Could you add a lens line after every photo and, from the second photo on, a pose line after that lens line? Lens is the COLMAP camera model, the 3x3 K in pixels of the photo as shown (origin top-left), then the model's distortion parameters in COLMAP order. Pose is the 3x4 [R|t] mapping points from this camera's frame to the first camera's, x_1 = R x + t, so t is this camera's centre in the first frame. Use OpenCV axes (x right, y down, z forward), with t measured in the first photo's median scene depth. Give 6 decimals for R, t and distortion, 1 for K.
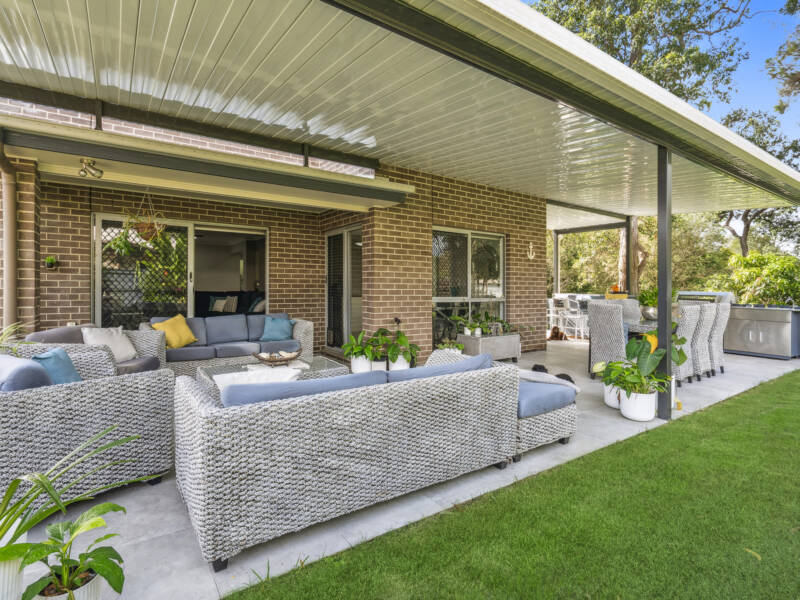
lens RADIAL K [[406.6, 0, 397.8], [0, 406.6, 303.3], [0, 0, 1]] dist [-0.000005, 0.000396]
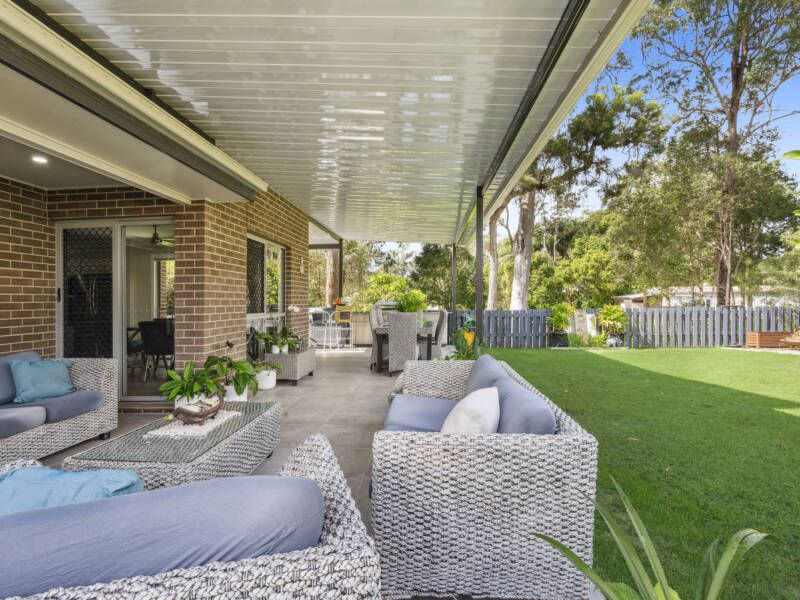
lens RADIAL K [[415.2, 0, 400.0], [0, 415.2, 300.0], [0, 0, 1]] dist [-0.004818, -0.000791]
pose [[0.624361, -0.019161, 0.780901, -0.359636], [0.055954, 0.998228, -0.020244, -0.007866], [-0.779129, 0.056334, 0.624327, 0.178514]]
